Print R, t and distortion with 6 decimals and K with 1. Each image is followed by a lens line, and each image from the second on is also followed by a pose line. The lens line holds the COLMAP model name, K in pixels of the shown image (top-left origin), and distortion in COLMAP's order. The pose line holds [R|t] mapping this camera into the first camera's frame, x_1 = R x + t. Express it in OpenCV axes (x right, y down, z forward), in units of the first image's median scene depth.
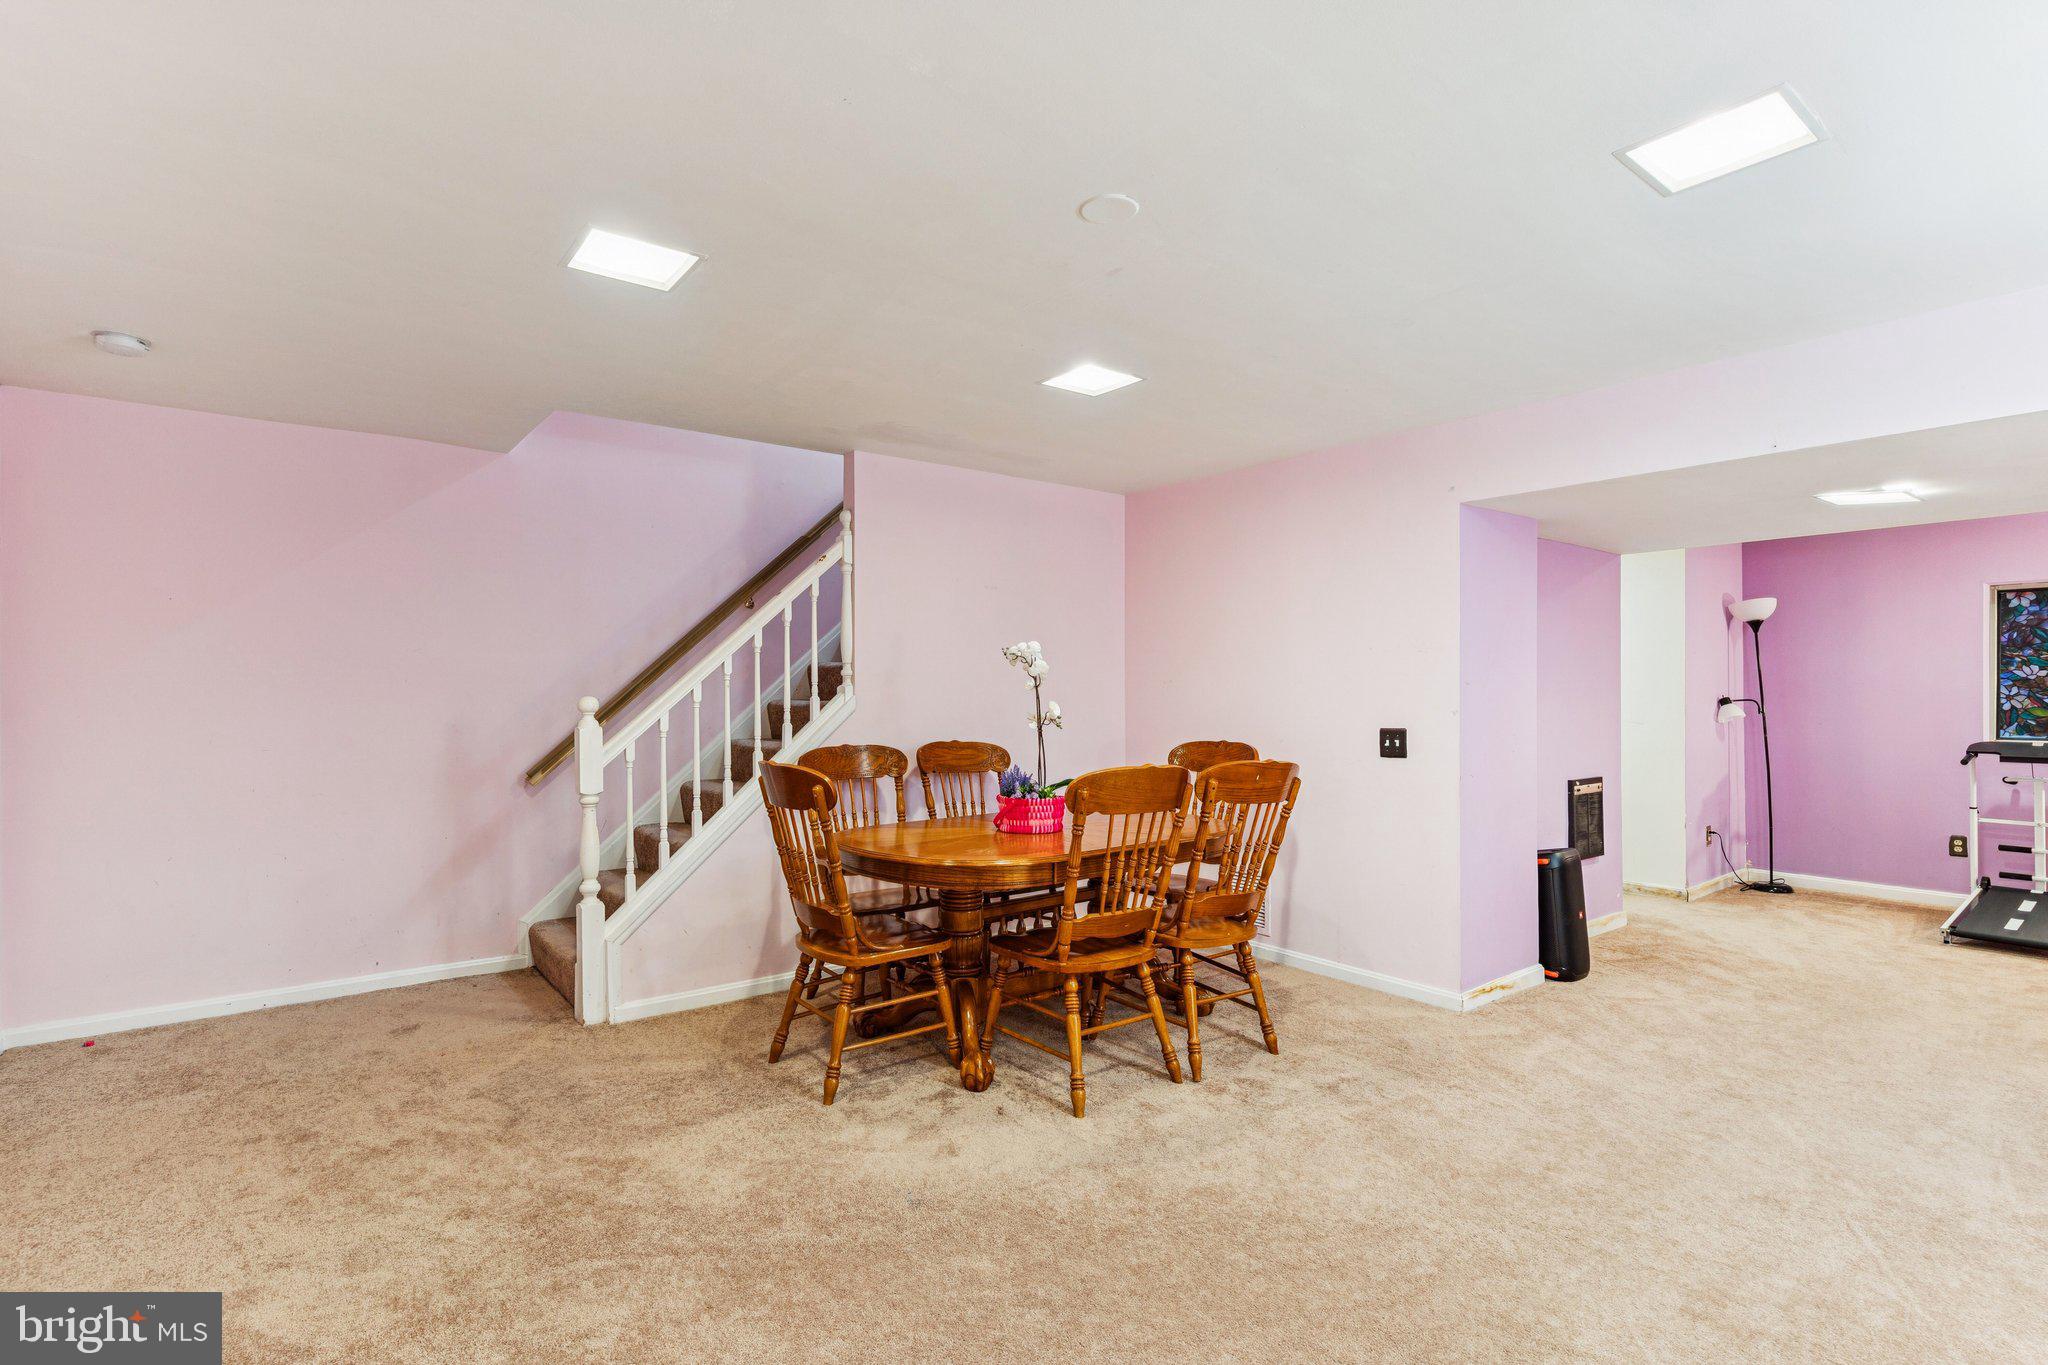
lens RADIAL K [[992.4, 0, 1021.8], [0, 992.4, 680.1], [0, 0, 1]] dist [-0.002173, 0.000262]
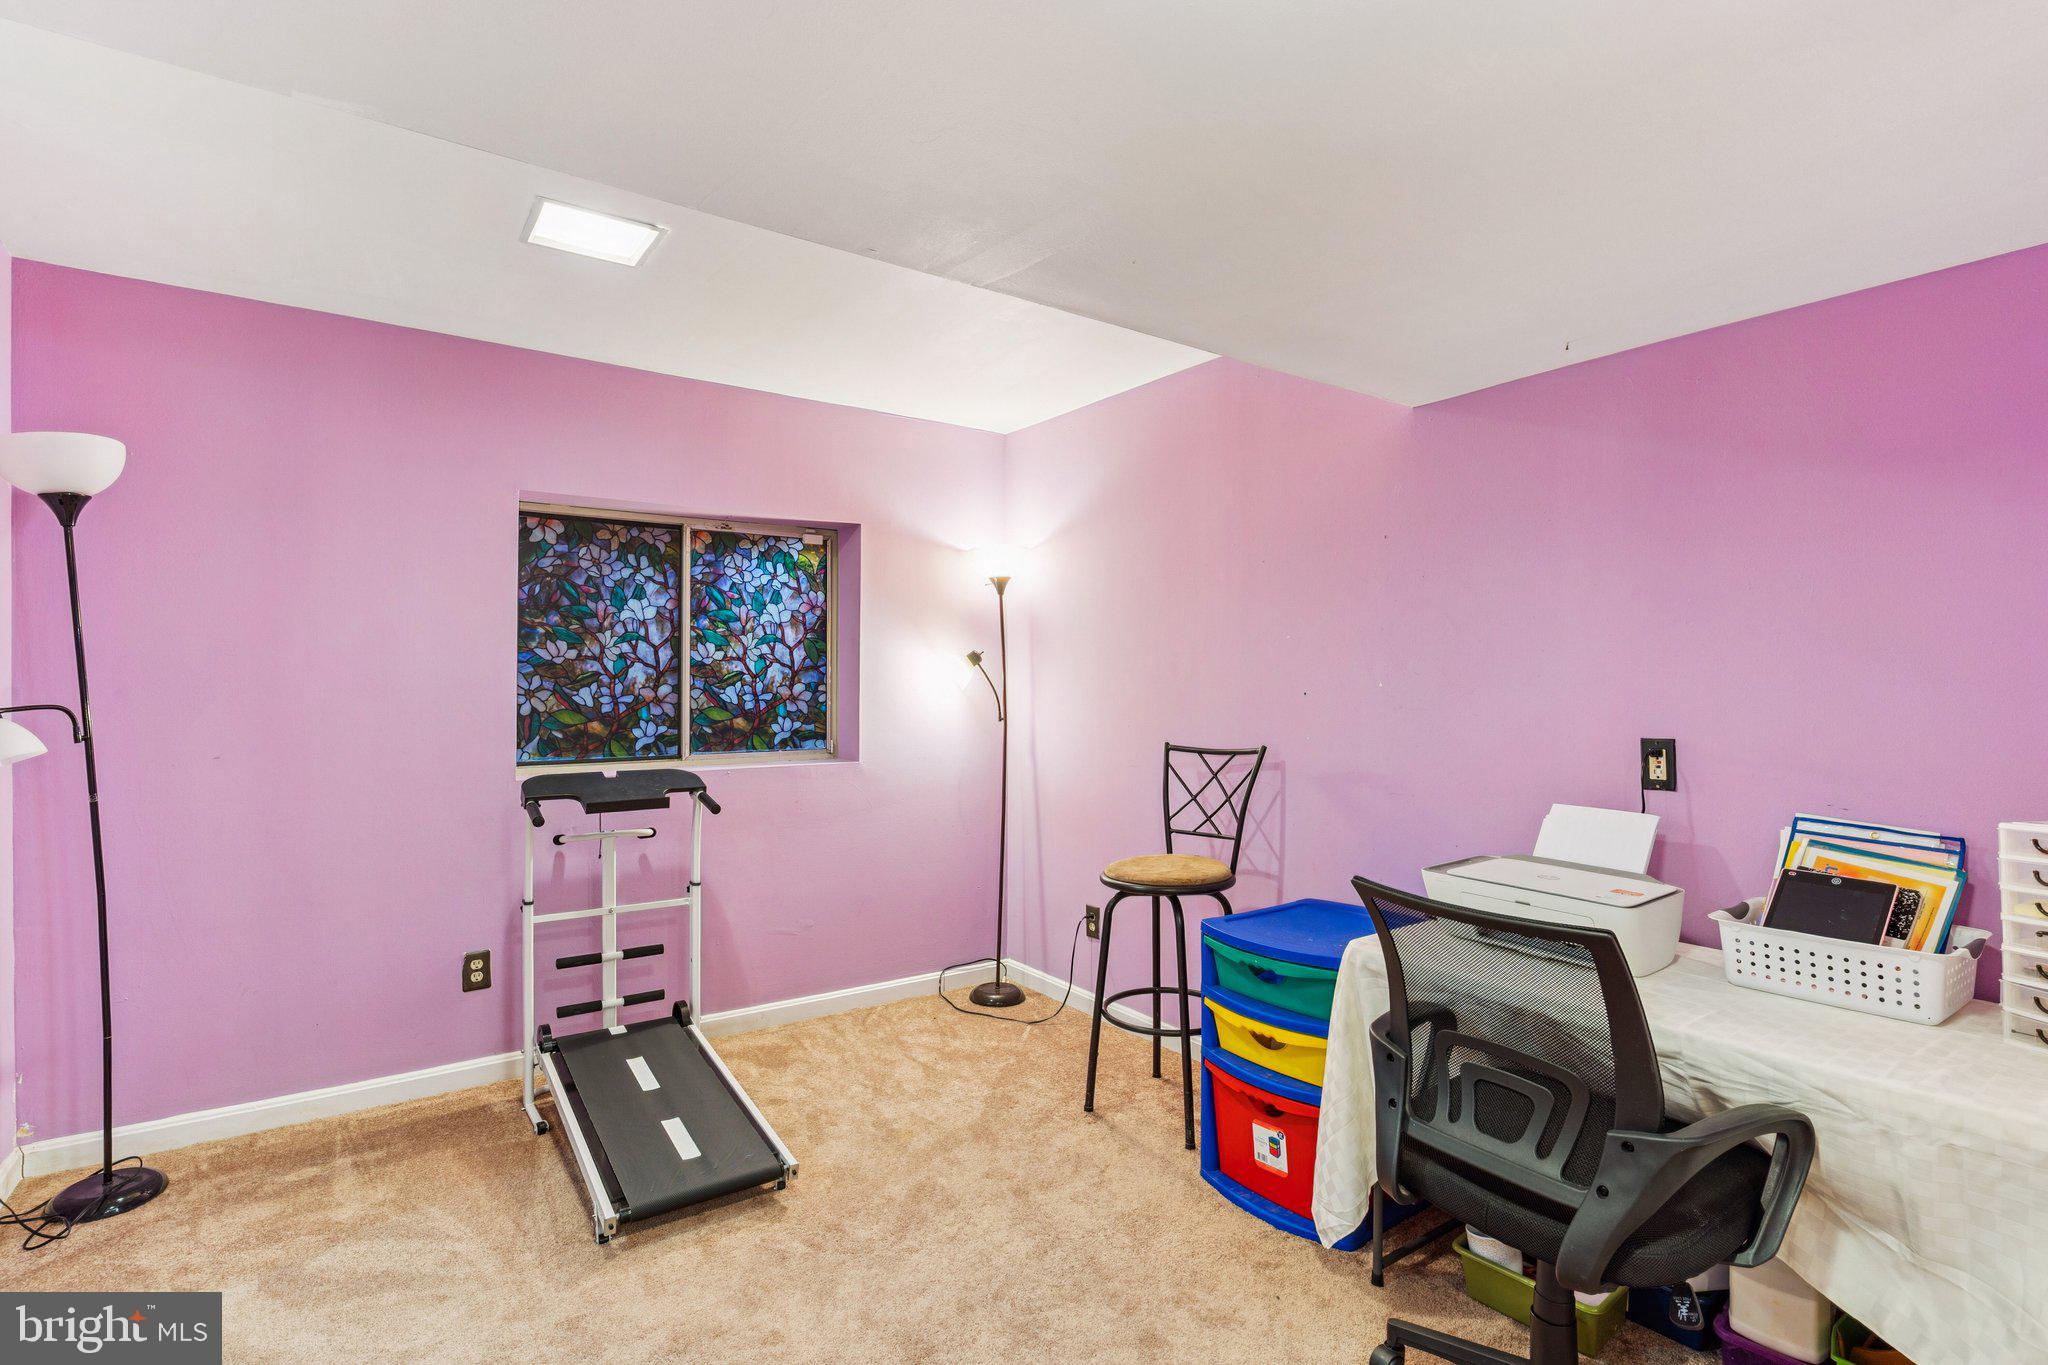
lens RADIAL K [[992.4, 0, 1022.4], [0, 992.4, 680.7], [0, 0, 1]] dist [-0.002173, 0.000262]
pose [[0.073692, 0.005556, 0.997266, 0.429738], [-0.004648, 0.999976, -0.005228, 0.011417], [-0.997270, -0.004250, 0.073716, 0.666279]]
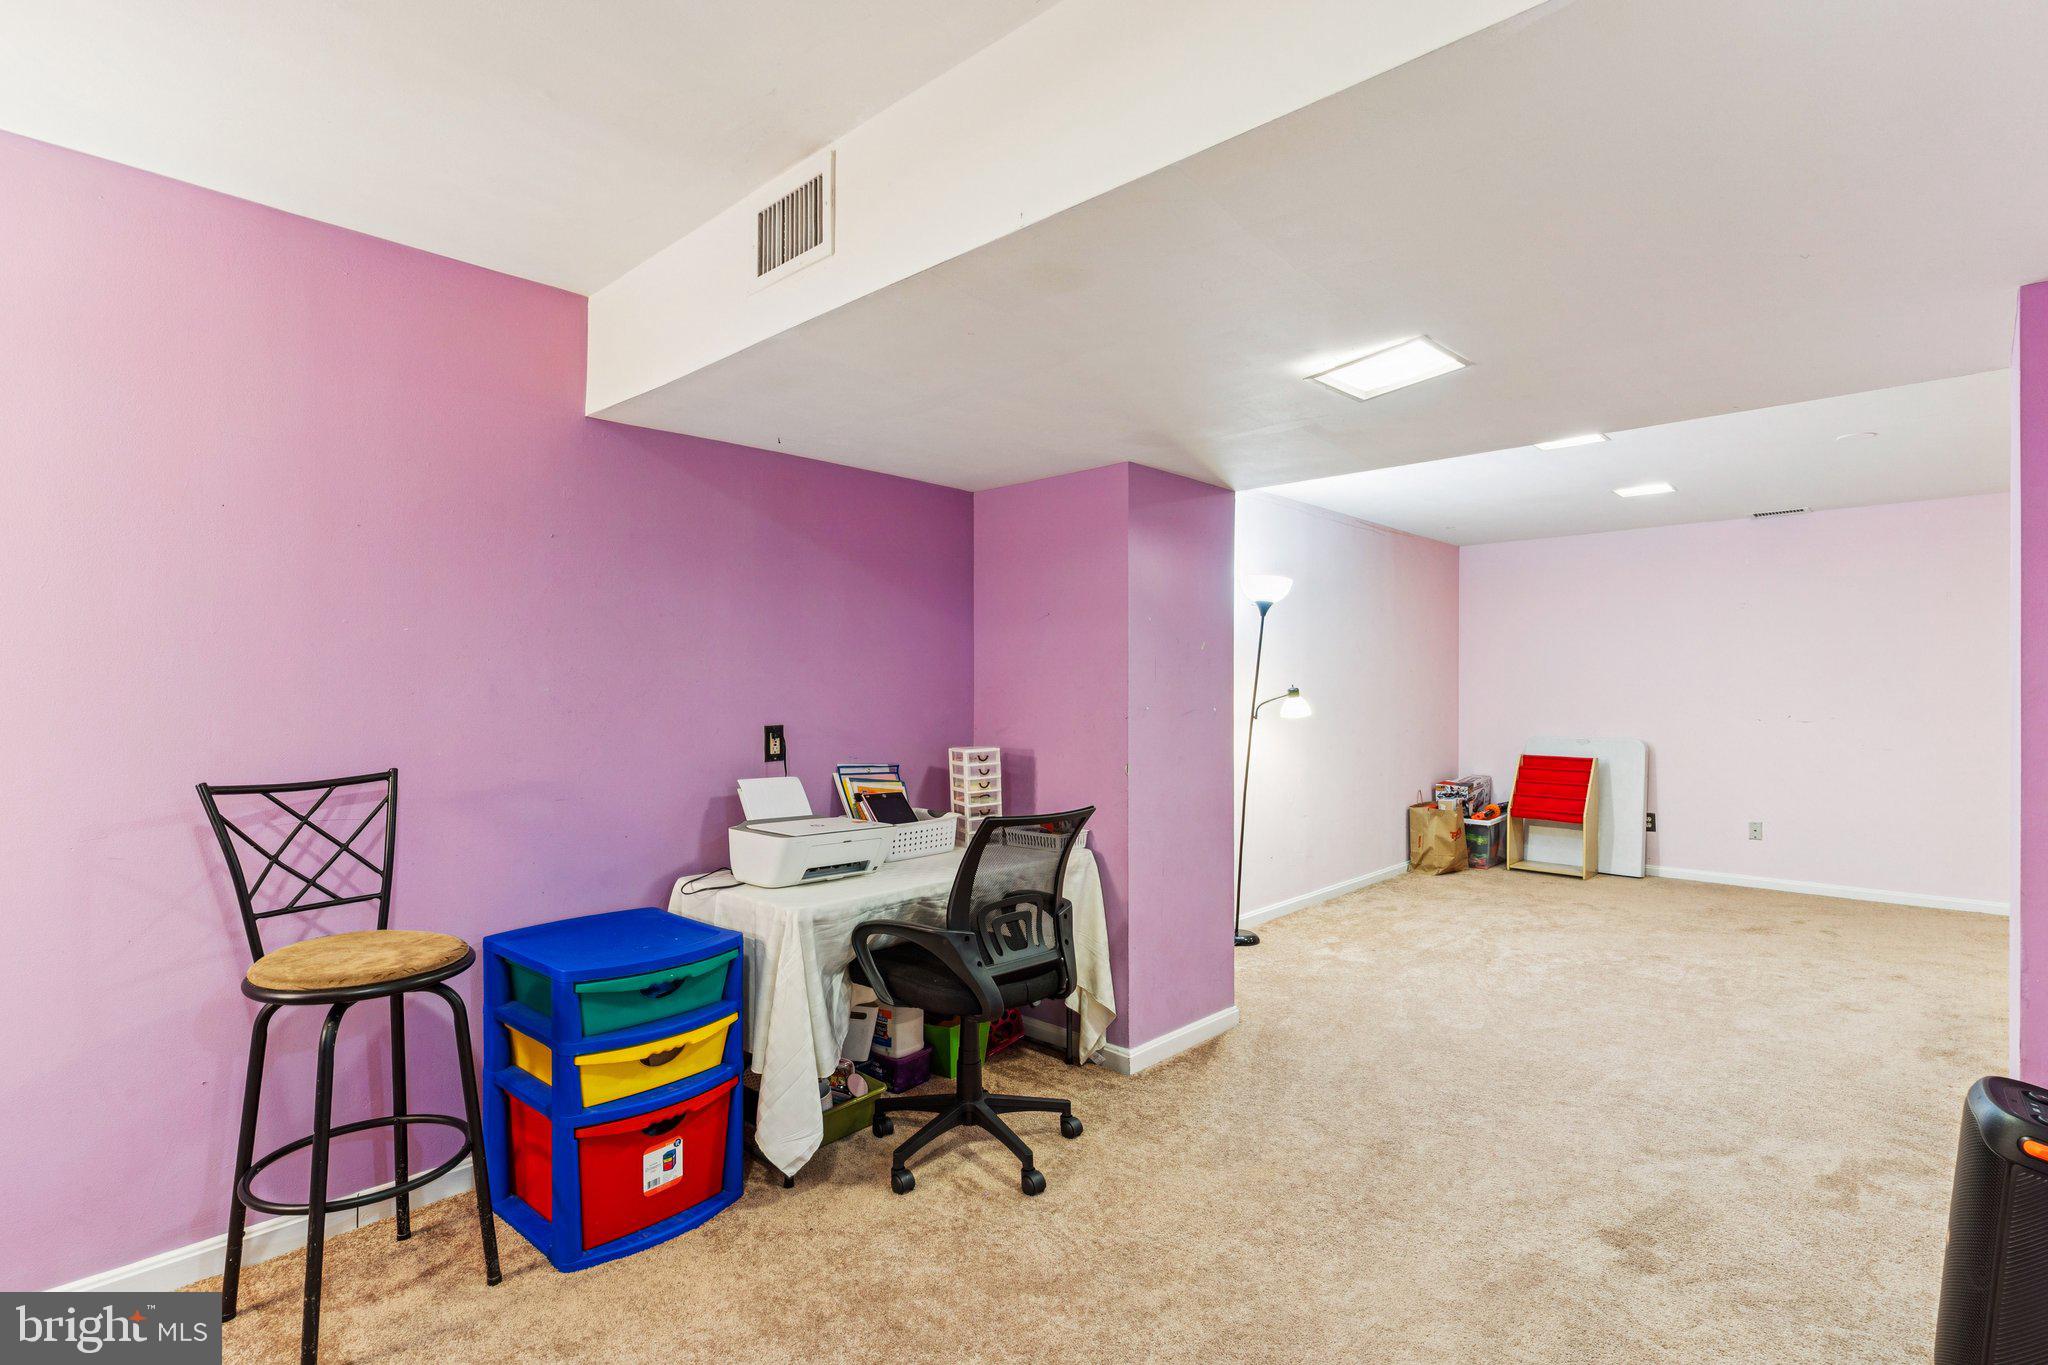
lens RADIAL K [[992.4, 0, 1022.7], [0, 992.4, 683.1], [0, 0, 1]] dist [-0.002173, 0.000262]
pose [[-0.991957, 0.003498, -0.126528, 0.859841], [0.004493, 0.999961, -0.007579, 0.011935], [0.126497, -0.008087, -0.991934, 1.120429]]
